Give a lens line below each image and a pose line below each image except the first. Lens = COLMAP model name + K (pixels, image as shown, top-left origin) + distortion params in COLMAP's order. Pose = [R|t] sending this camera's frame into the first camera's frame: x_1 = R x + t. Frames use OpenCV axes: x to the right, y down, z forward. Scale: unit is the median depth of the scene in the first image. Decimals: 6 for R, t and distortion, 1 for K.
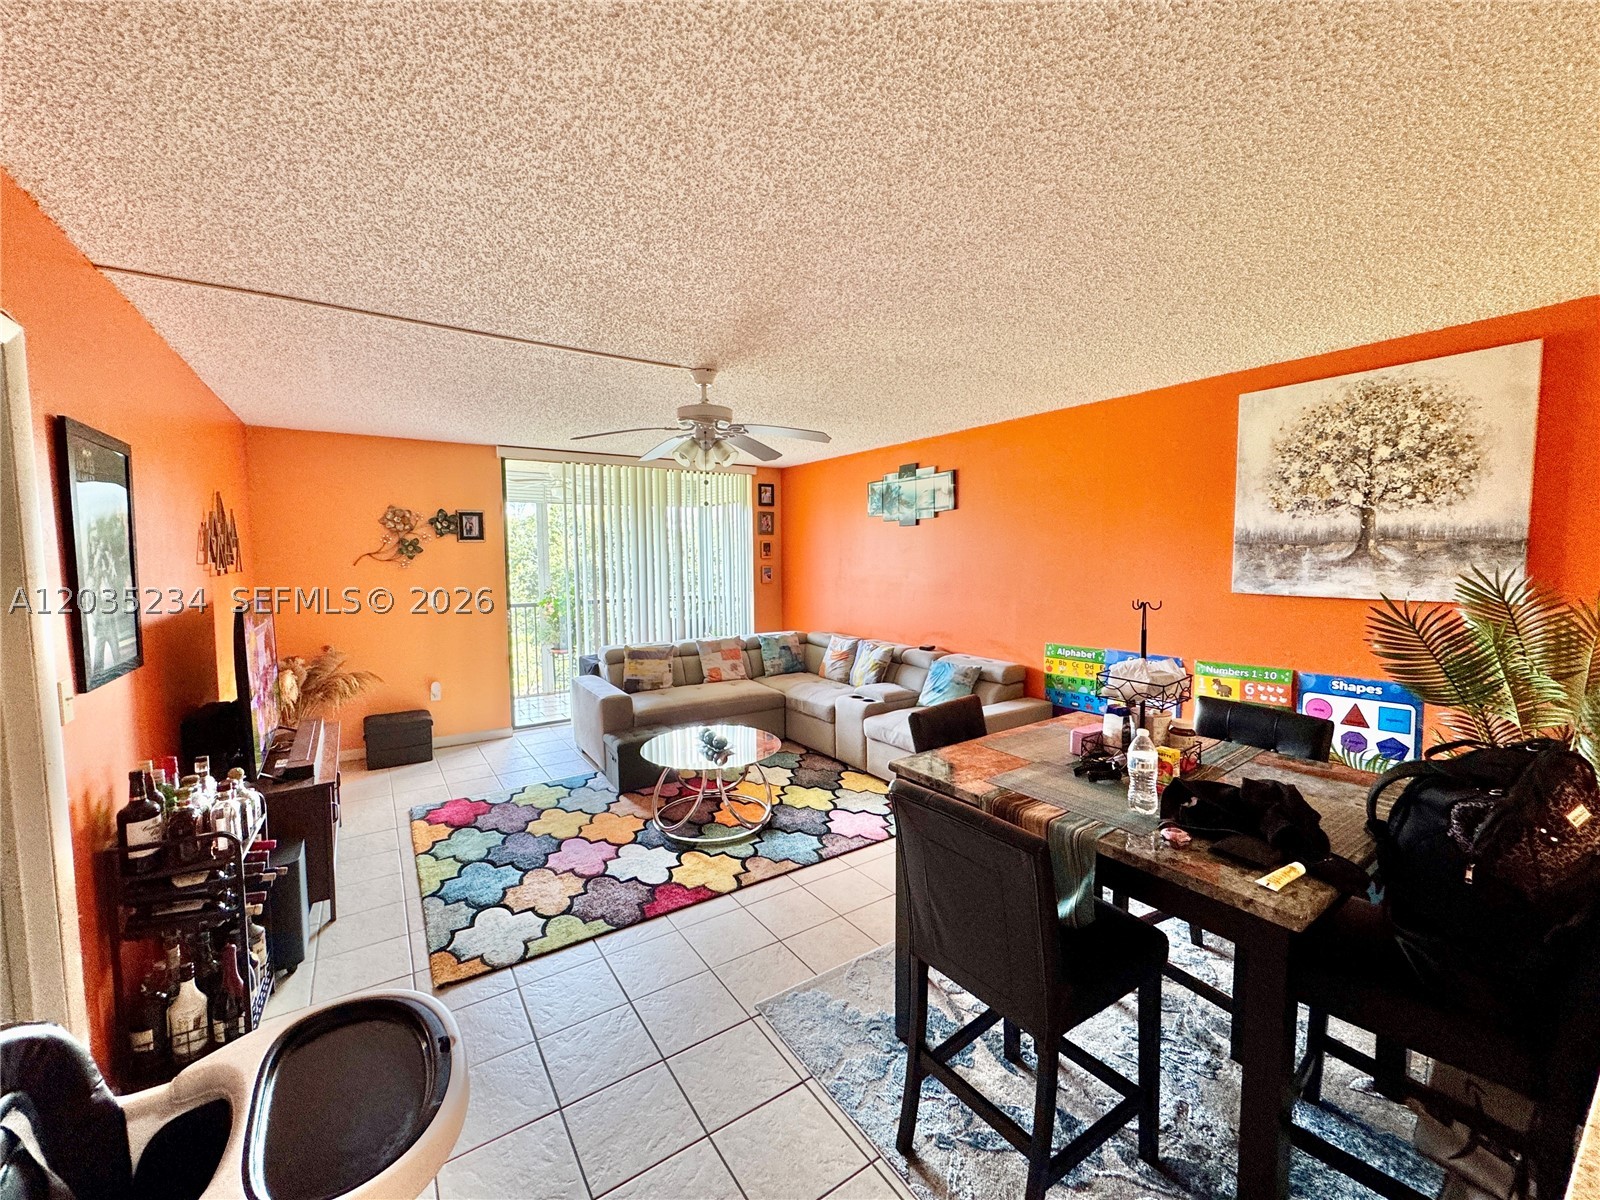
lens RADIAL K [[637.8, 0, 792.2], [0, 637.8, 599.4], [0, 0, 1]] dist [-0.002140, -0.000401]
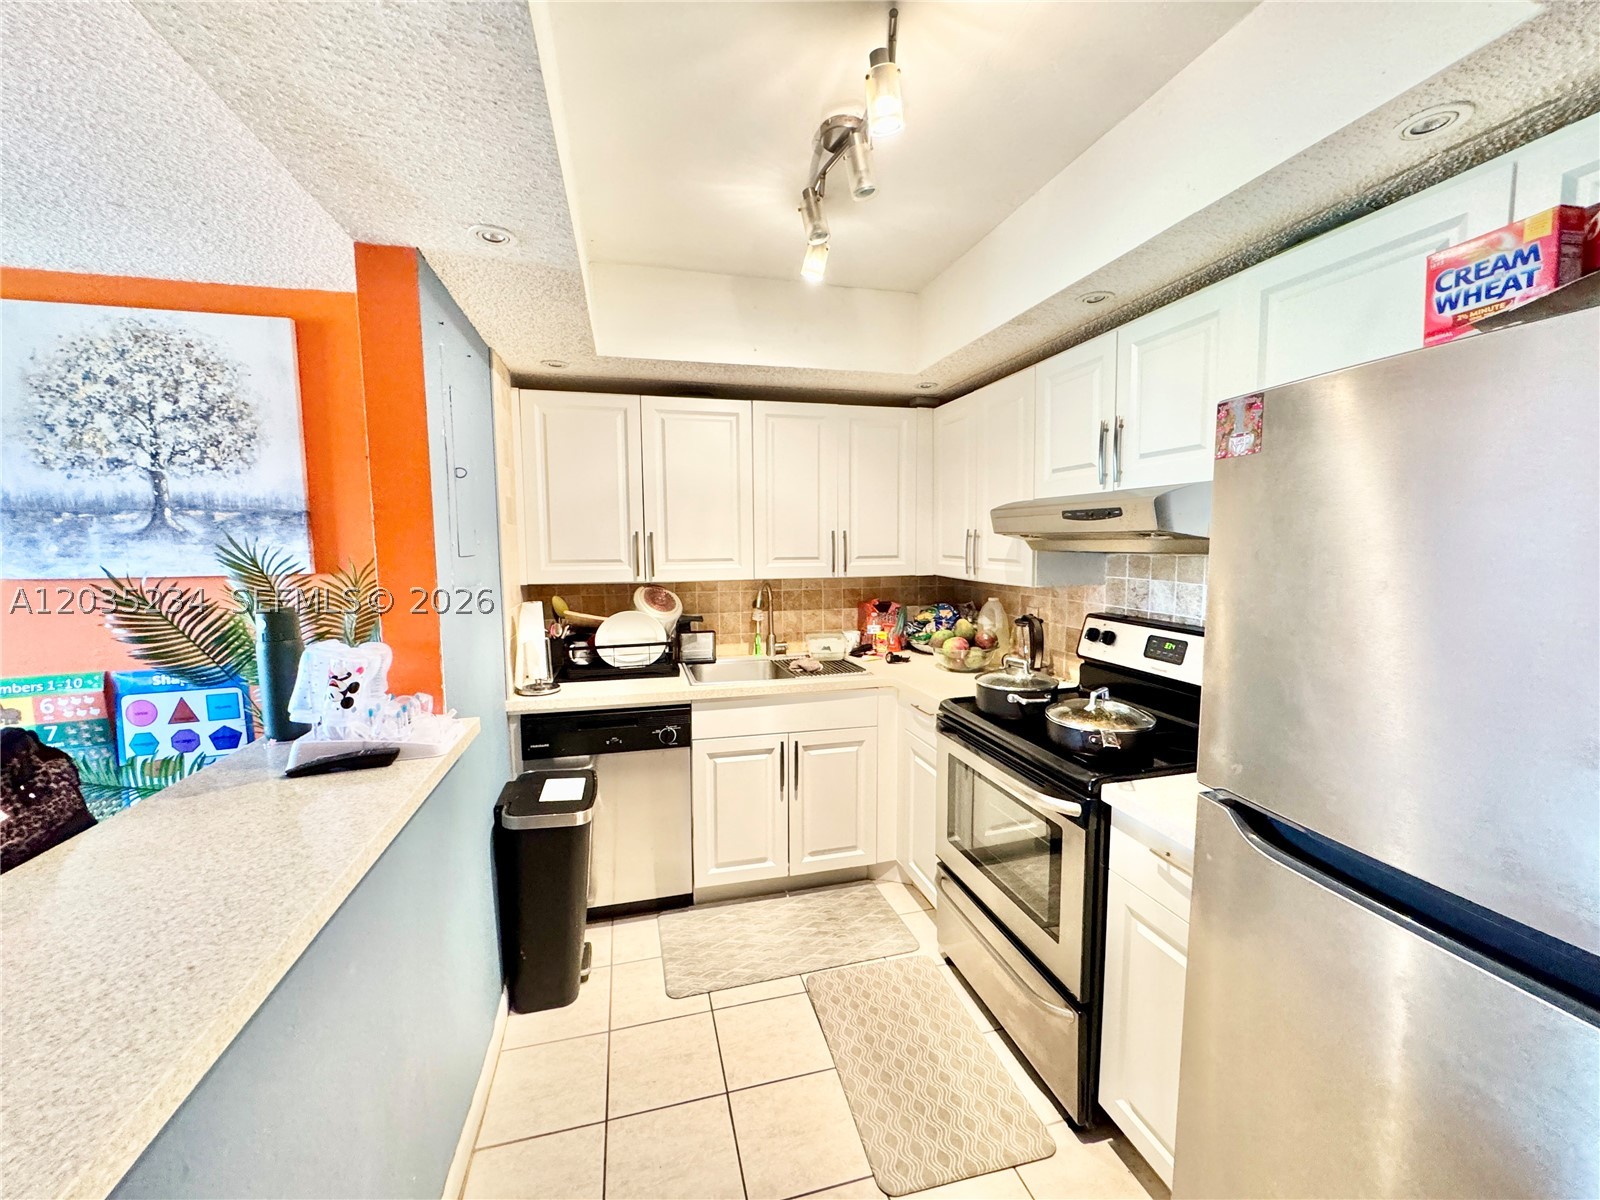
lens RADIAL K [[637.8, 0, 798.1], [0, 637.8, 595.0], [0, 0, 1]] dist [-0.002140, -0.000401]
pose [[0.321574, -0.079559, 0.943536, 0.355178], [0.073023, 0.995580, 0.059060, 0.035283], [-0.944064, 0.049908, 0.325962, -0.090646]]
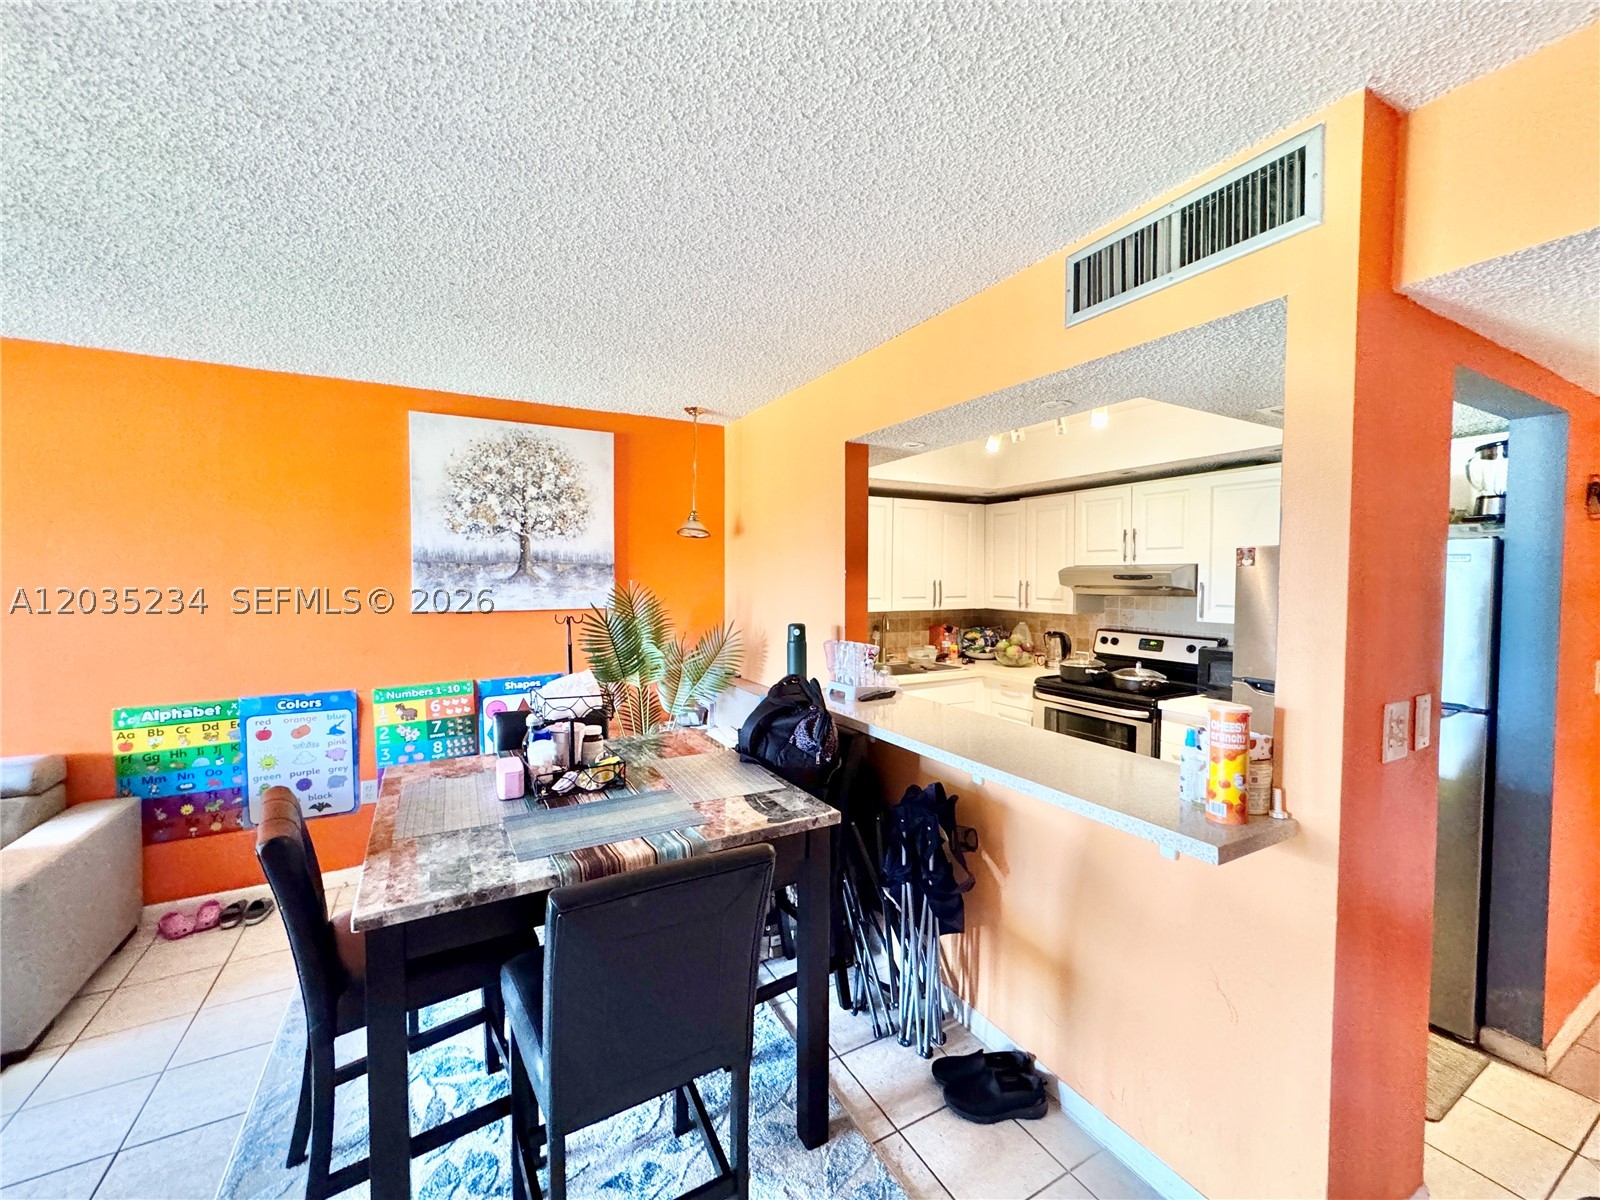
lens RADIAL K [[637.8, 0, 803.7], [0, 637.8, 600.0], [0, 0, 1]] dist [-0.002140, -0.000401]
pose [[0.081817, -0.029907, 0.996199, -0.267707], [0.068391, 0.997362, 0.024325, -0.013412], [-0.994298, 0.066141, 0.083646, 0.372742]]
